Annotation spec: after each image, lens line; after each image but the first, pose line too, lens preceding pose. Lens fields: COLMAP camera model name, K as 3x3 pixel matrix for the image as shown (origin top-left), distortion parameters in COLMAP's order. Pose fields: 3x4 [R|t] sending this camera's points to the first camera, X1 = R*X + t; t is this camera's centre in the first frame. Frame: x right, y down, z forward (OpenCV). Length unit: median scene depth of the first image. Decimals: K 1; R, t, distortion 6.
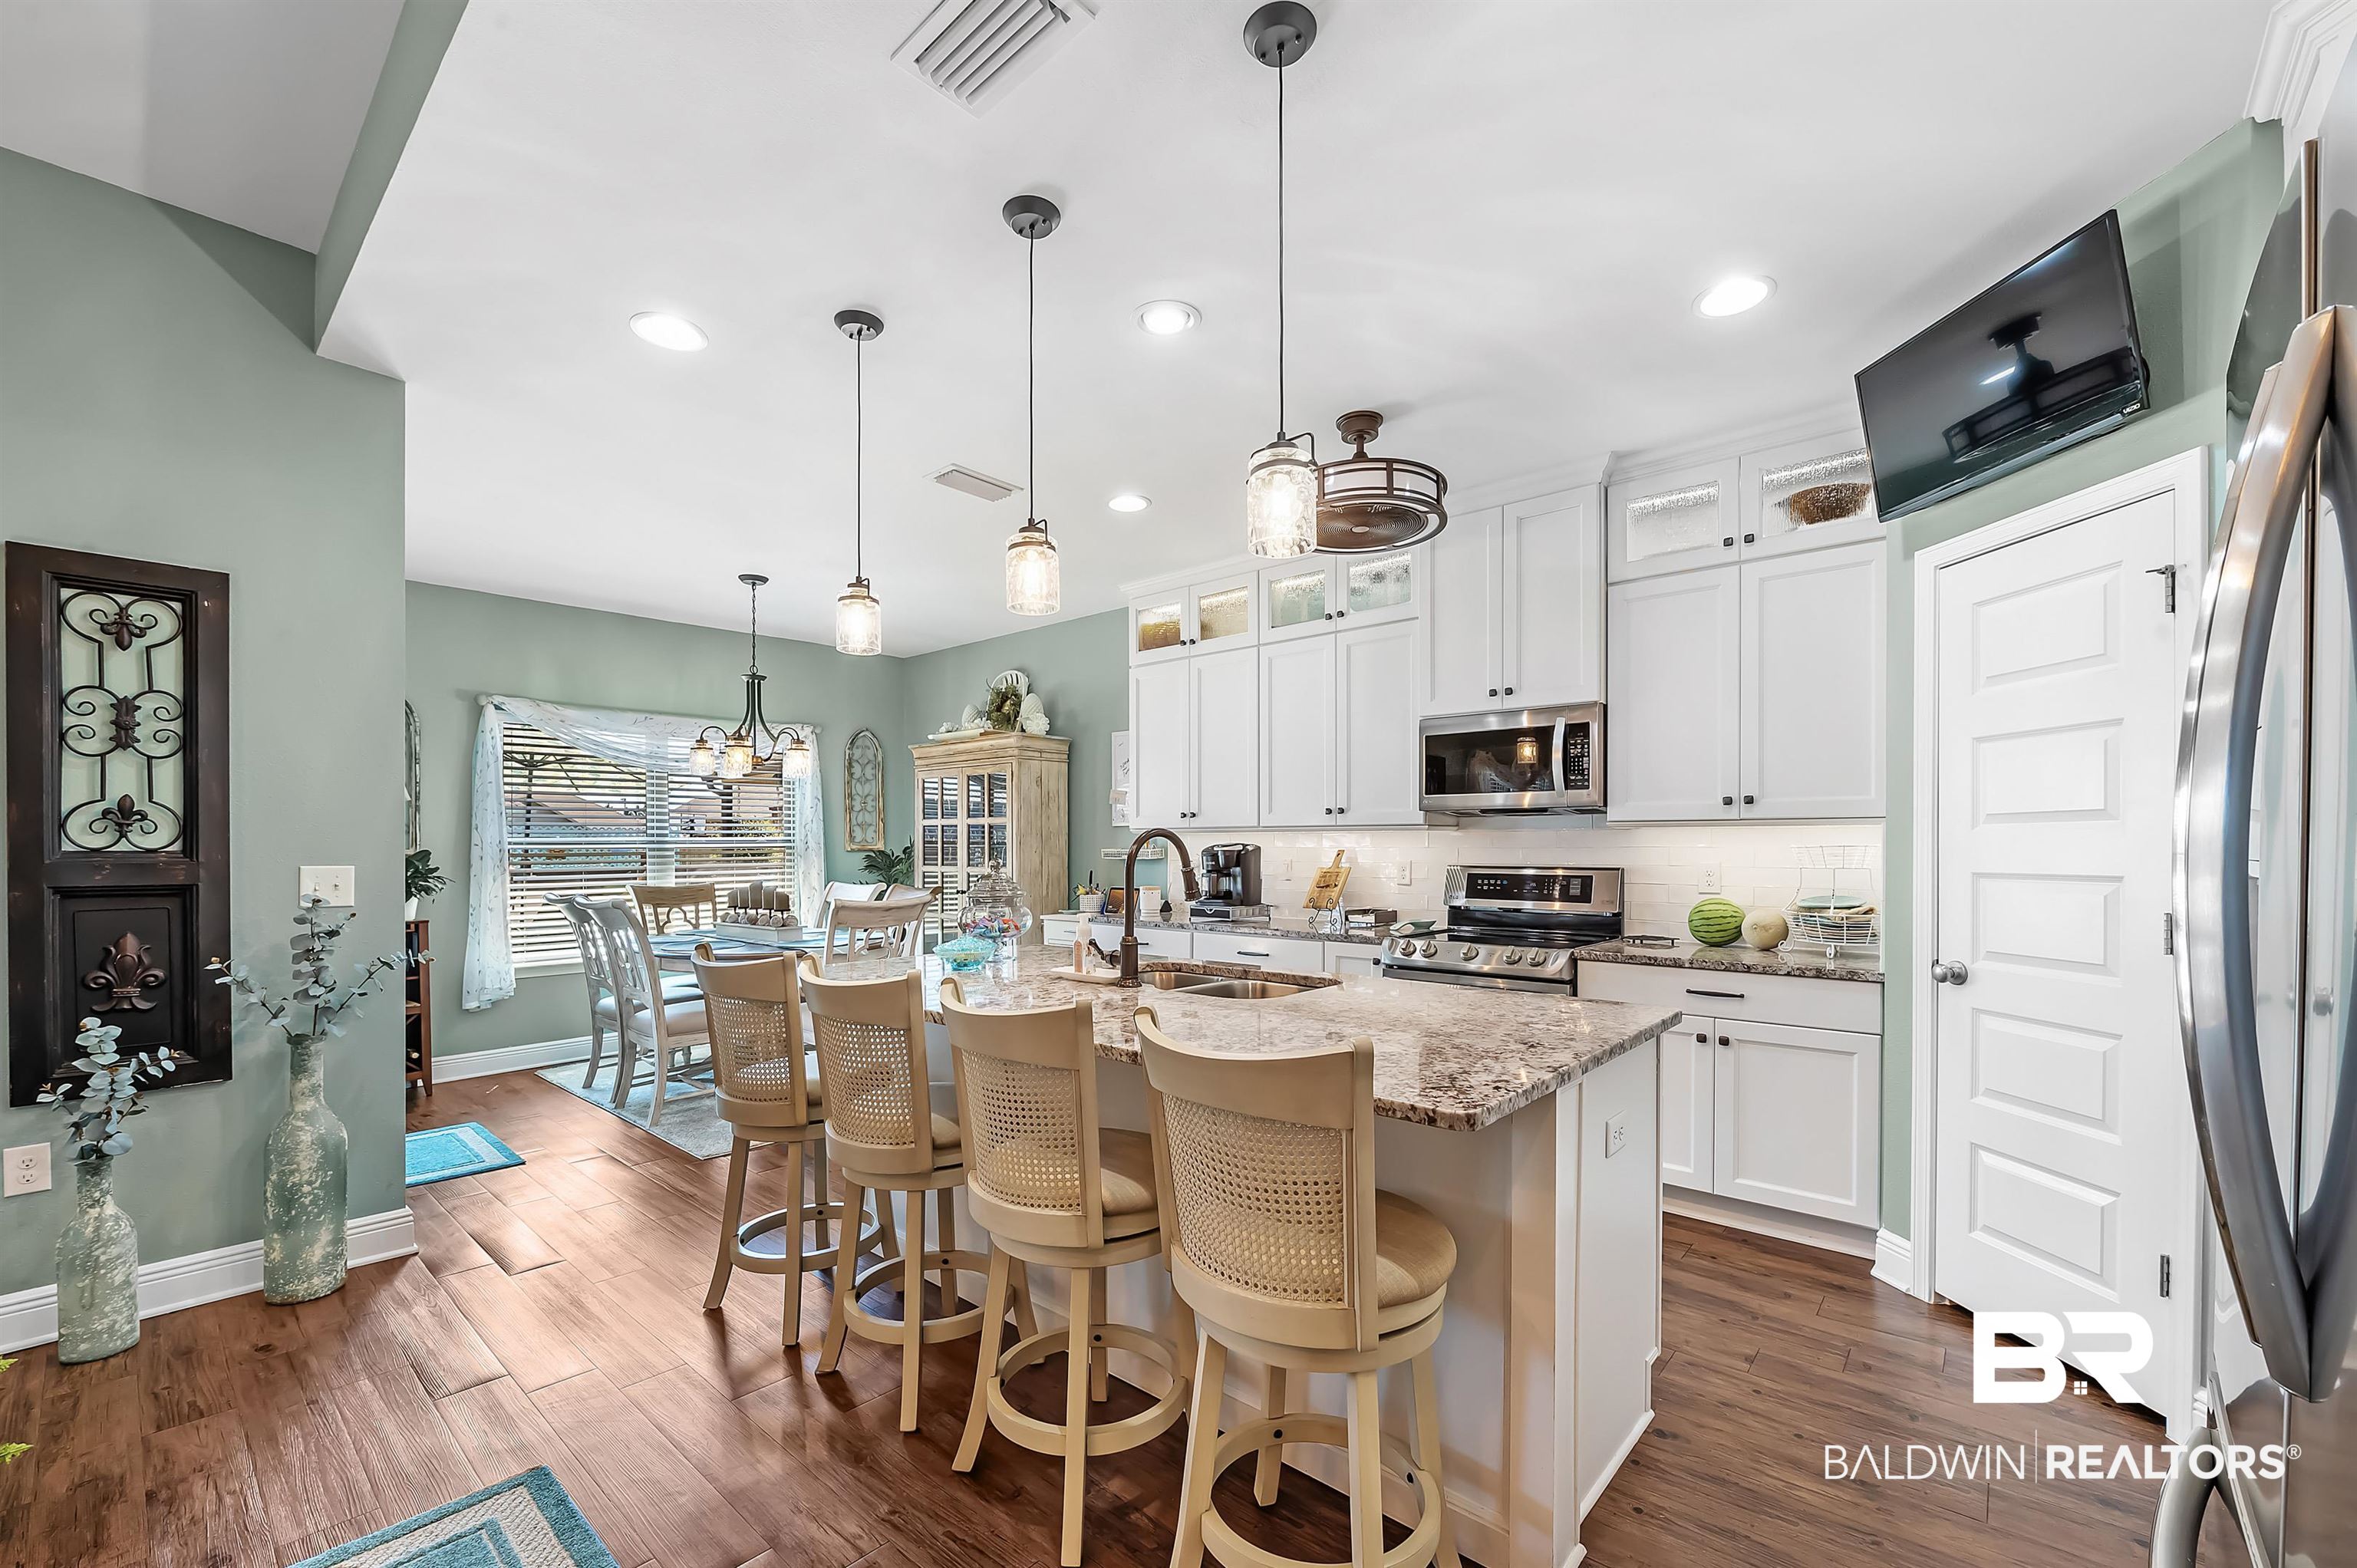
lens RADIAL K [[960.1, 0, 1189.2], [0, 960.1, 847.8], [0, 0, 1]] dist [0.000524, -0.000001]
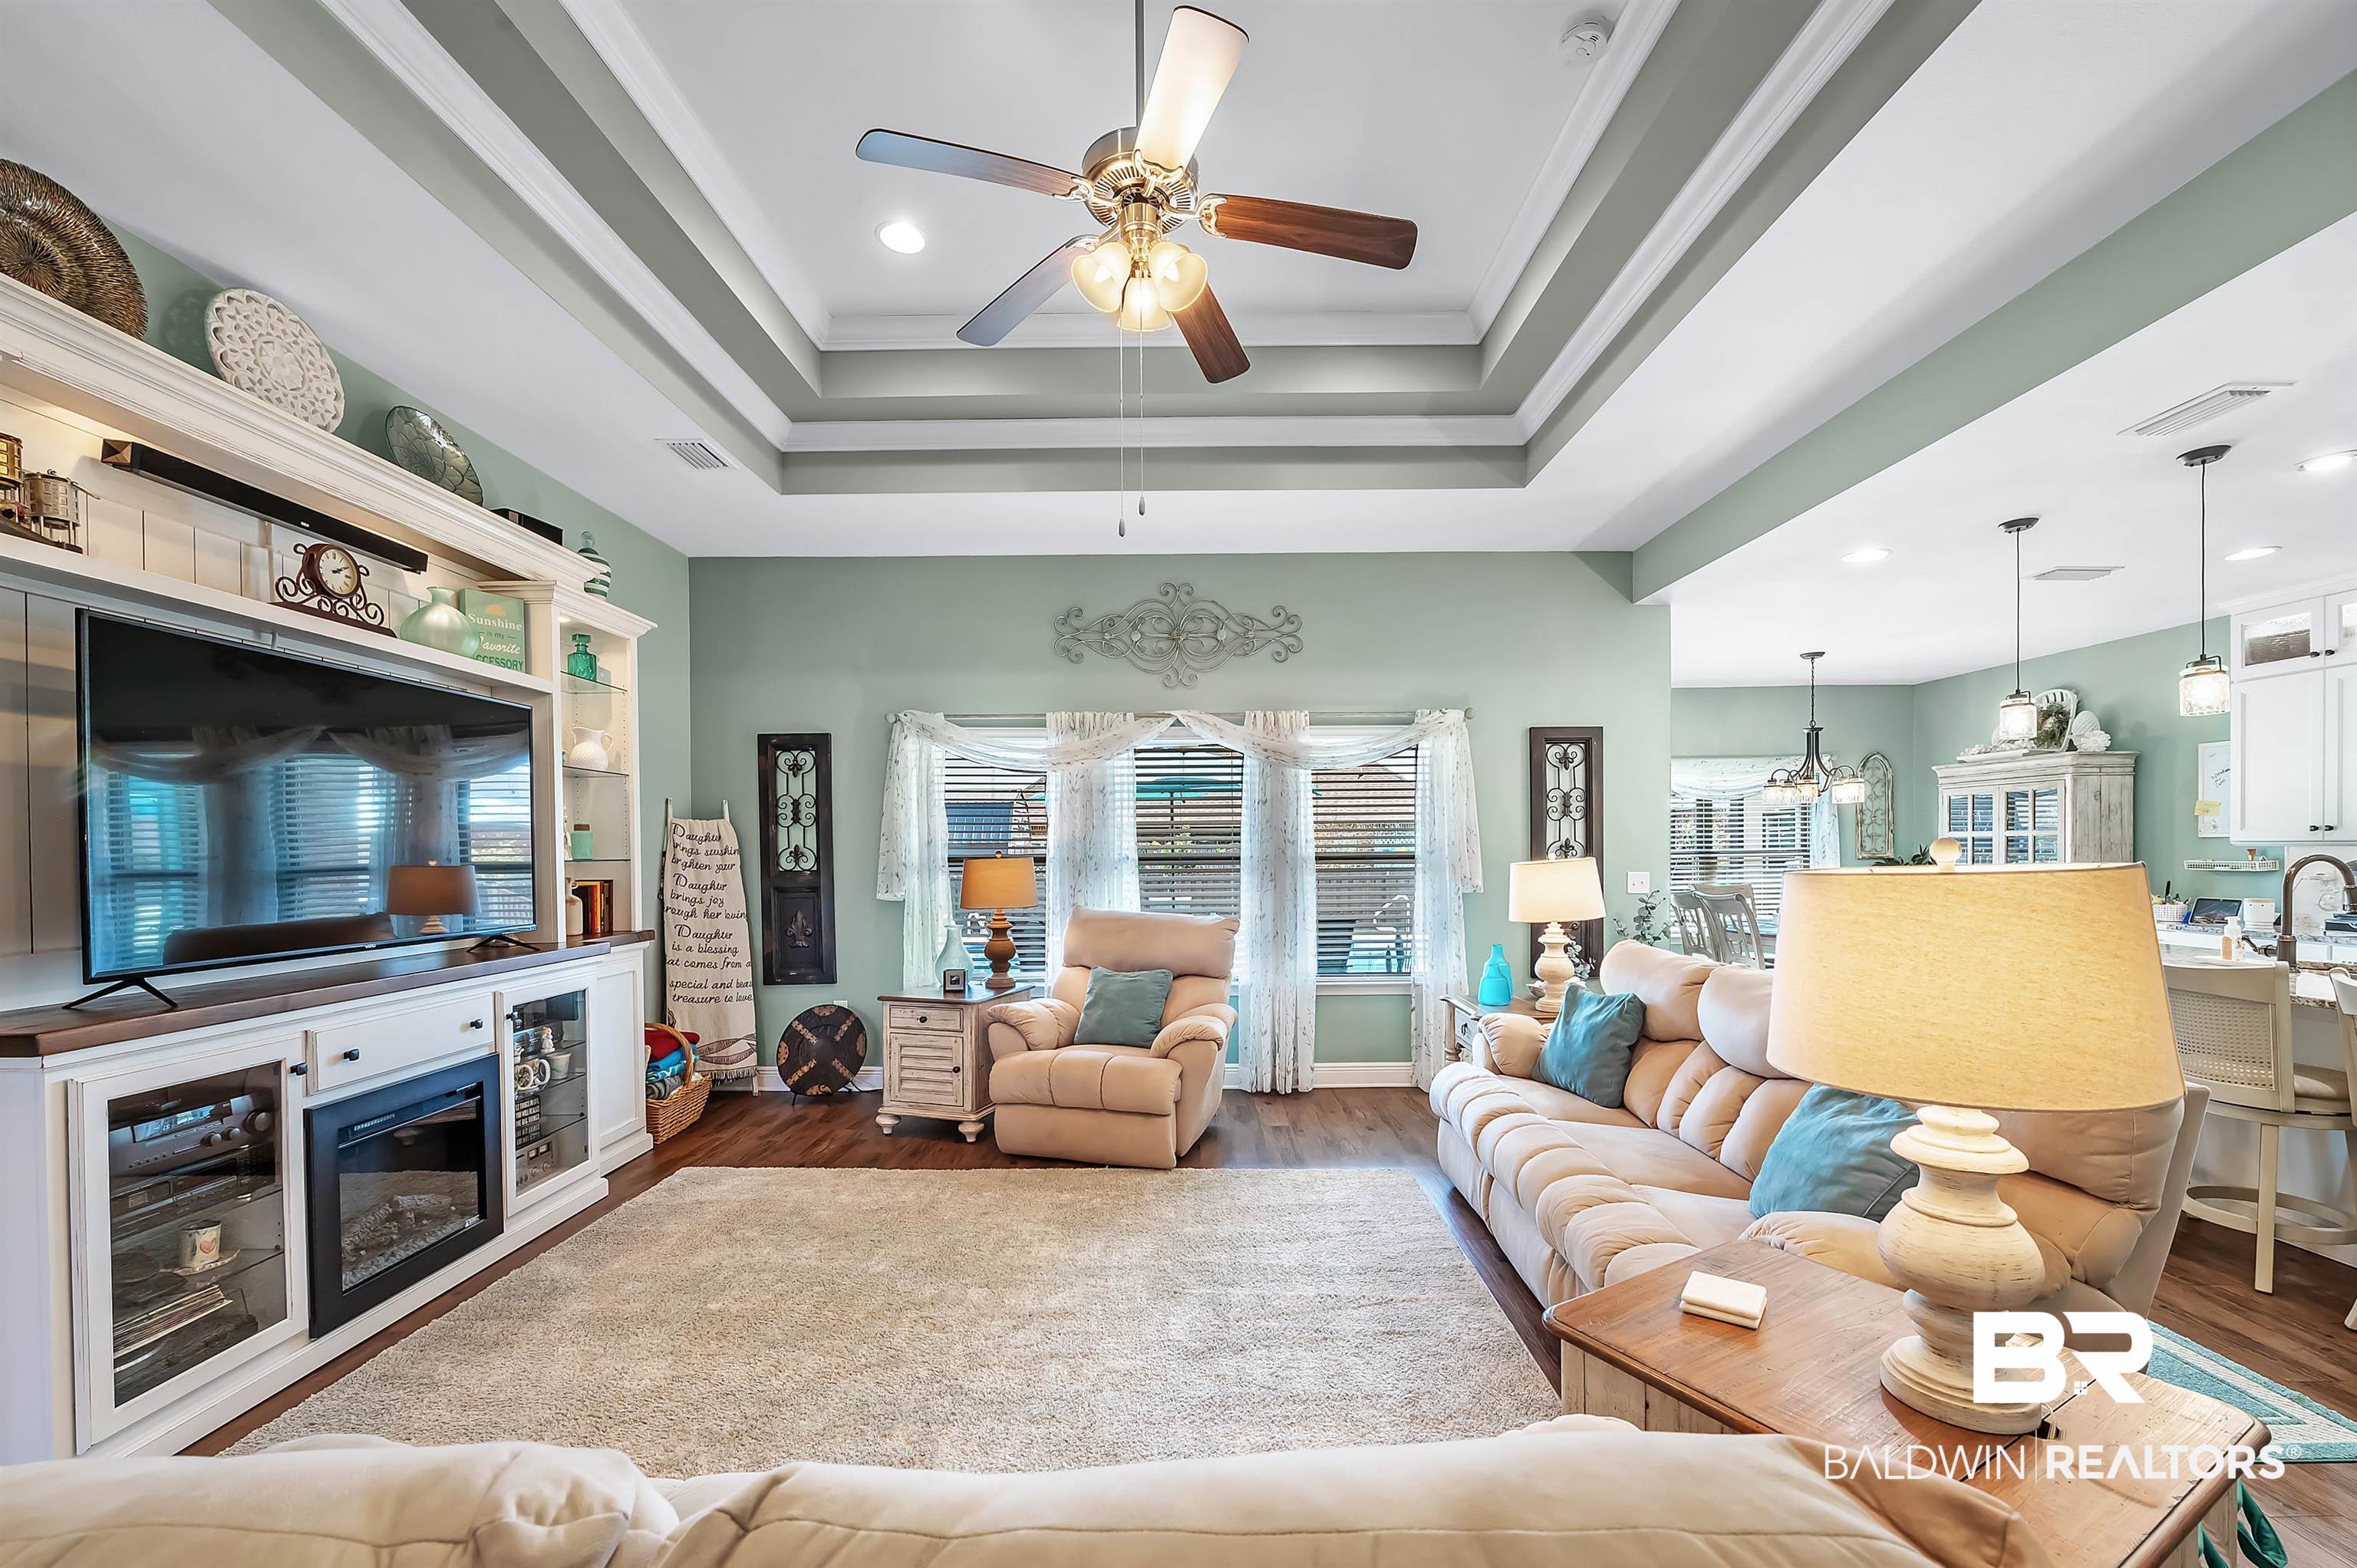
lens RADIAL K [[938.1, 0, 1184.2], [0, 938.1, 854.3], [0, 0, 1]] dist [-0.008693, -0.000095]
pose [[0.653282, 0.001900, -0.757112, -0.050549], [0.004194, 0.999972, 0.006129, -0.019670], [0.757103, -0.007179, 0.653256, -0.568561]]
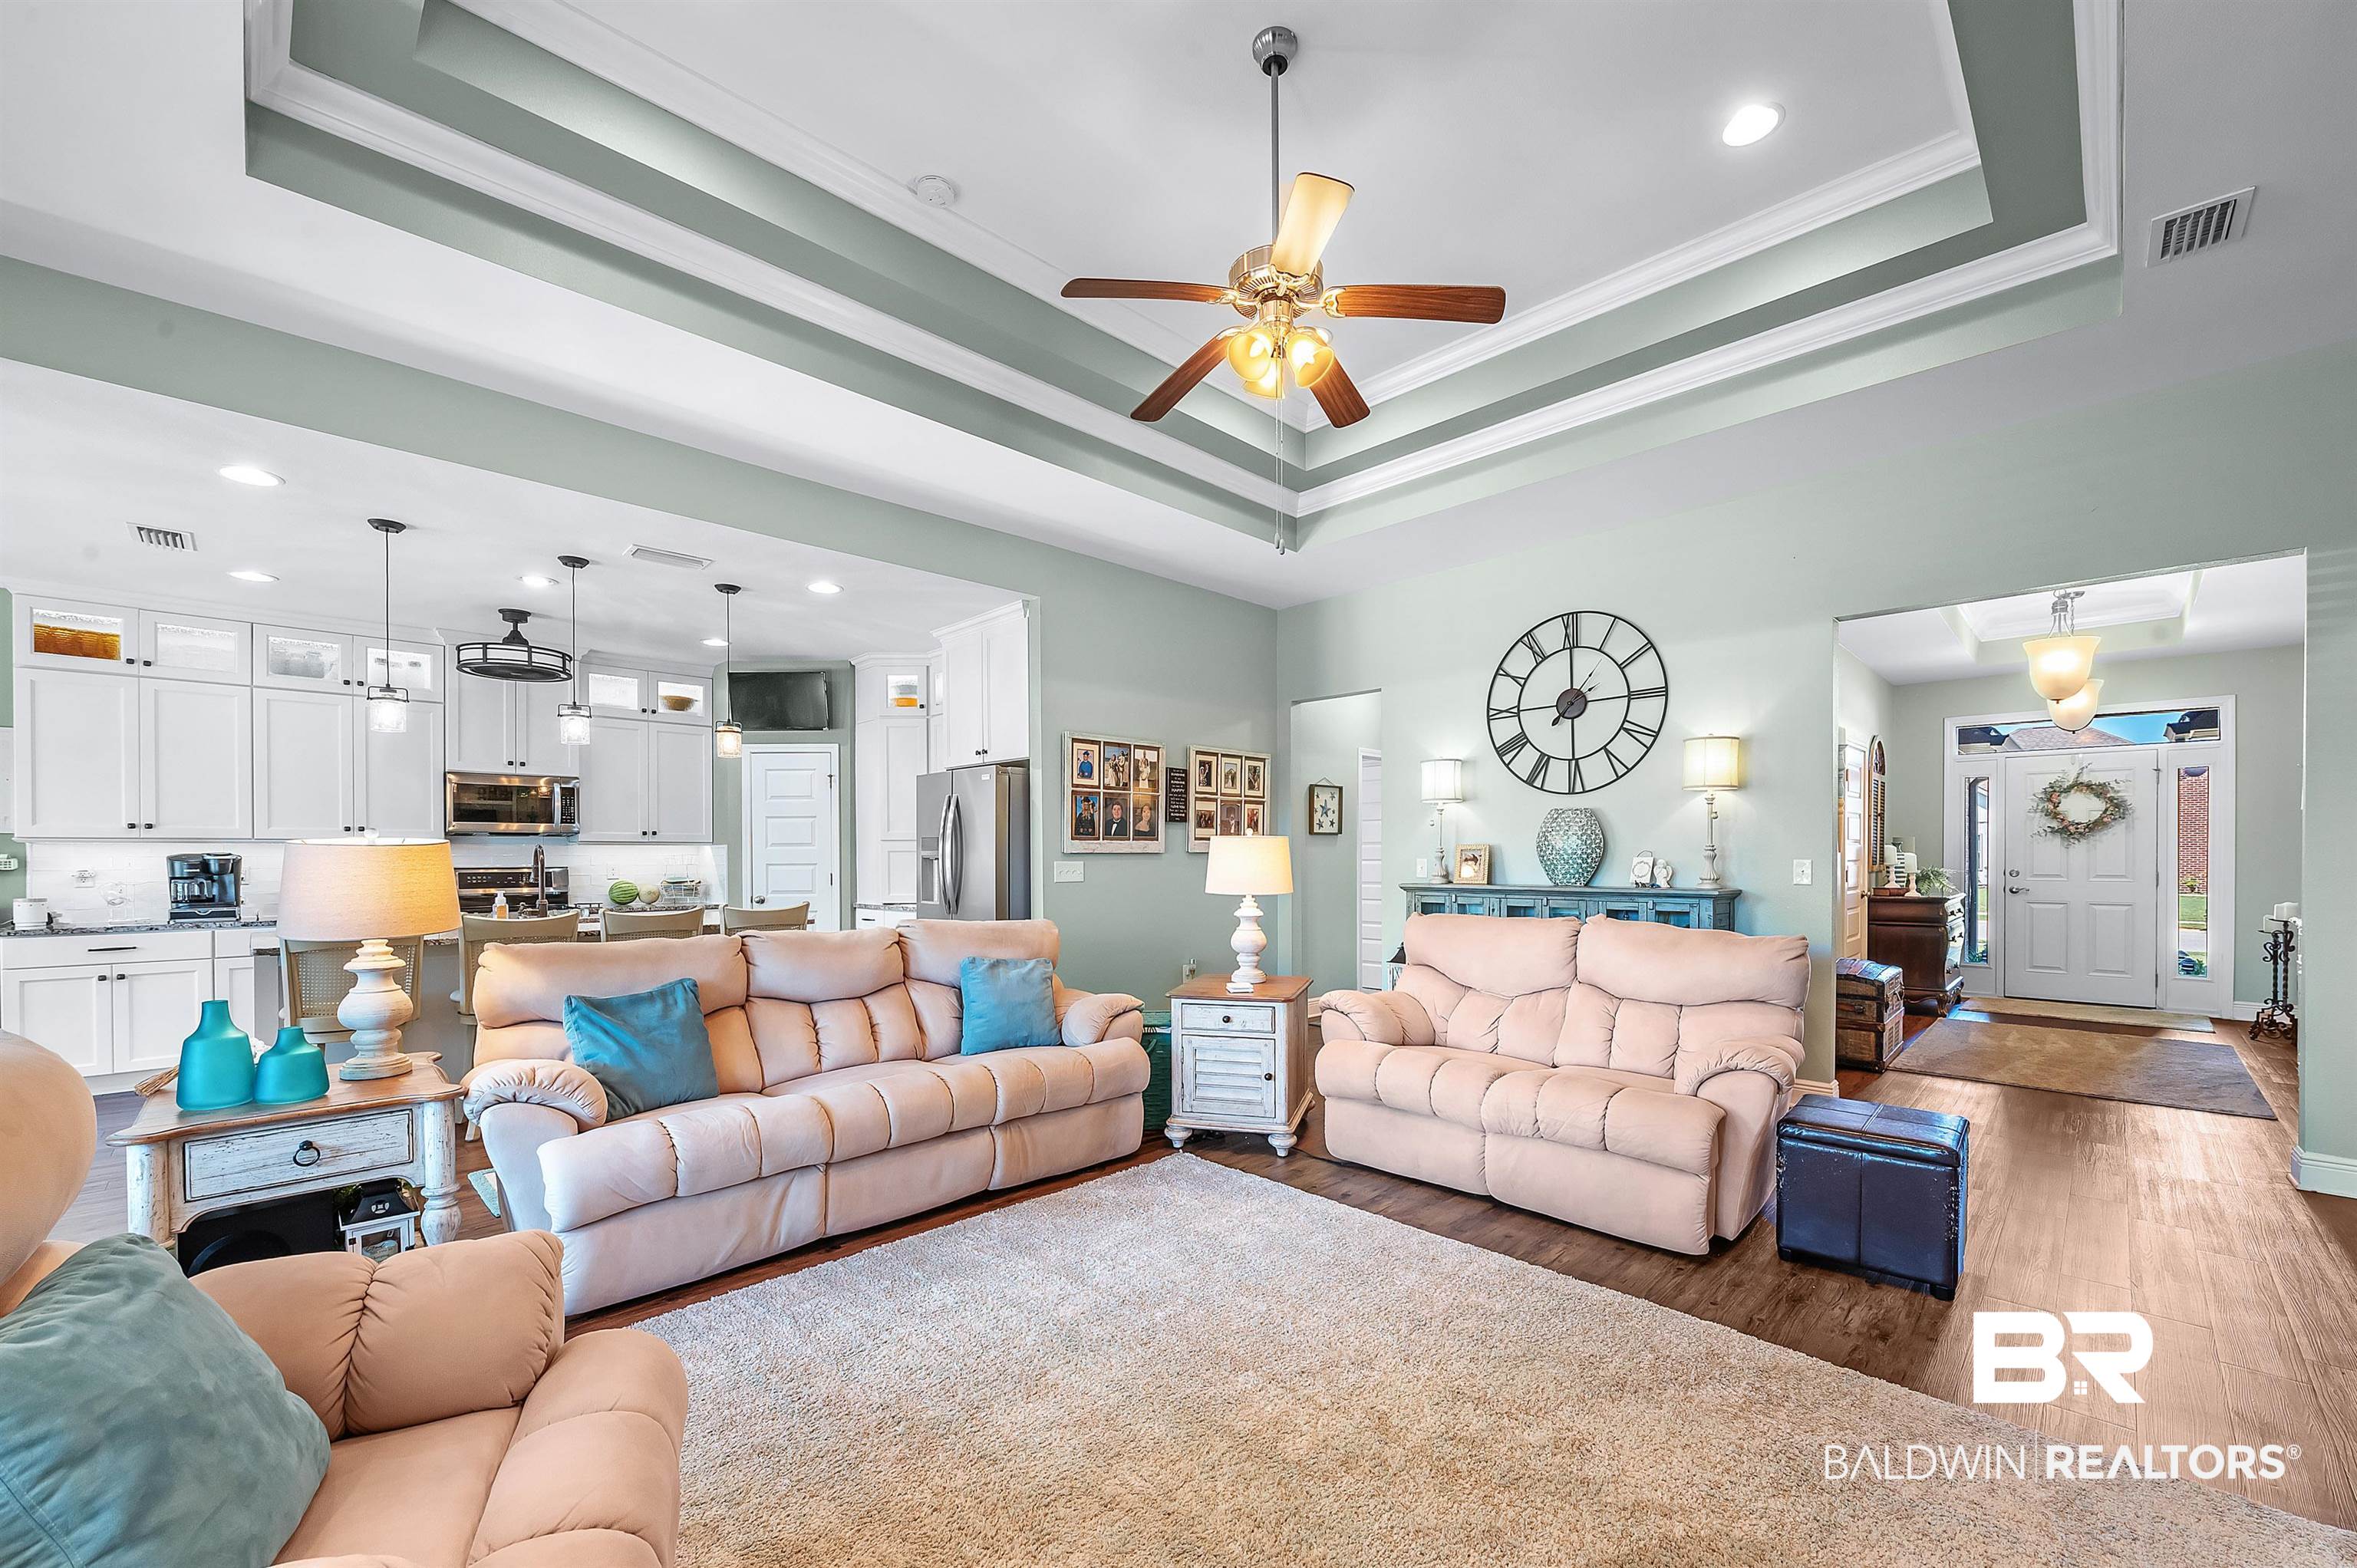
lens RADIAL K [[937.3, 0, 1185.0], [0, 937.3, 862.9], [0, 0, 1]] dist [-0.009000, 0.000412]
pose [[0.067967, -0.006457, 0.997667, -1.059726], [0.004765, 0.999970, 0.006148, 0.006830], [-0.997676, 0.004336, 0.067996, -0.242641]]
